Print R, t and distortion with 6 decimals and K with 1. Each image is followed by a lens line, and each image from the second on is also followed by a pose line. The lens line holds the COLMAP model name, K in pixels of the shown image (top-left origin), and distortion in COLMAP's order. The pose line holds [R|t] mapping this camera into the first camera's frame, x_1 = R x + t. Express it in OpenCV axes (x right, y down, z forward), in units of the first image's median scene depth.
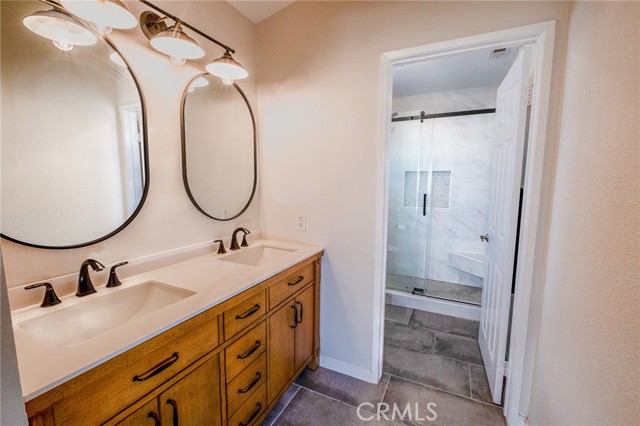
lens RADIAL K [[271.5, 0, 320.6], [0, 271.5, 213.5], [0, 0, 1]] dist [0.000580, 0.000051]
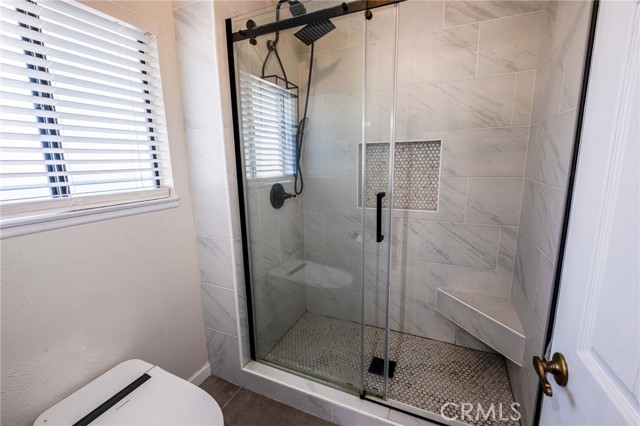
lens RADIAL K [[271.5, 0, 320.5], [0, 271.5, 211.5], [0, 0, 1]] dist [0.000580, 0.000051]
pose [[0.999487, -0.028944, 0.013706, 0.234257], [0.027854, 0.996870, 0.073995, -0.065520], [-0.015805, -0.073576, 0.997164, 0.467853]]
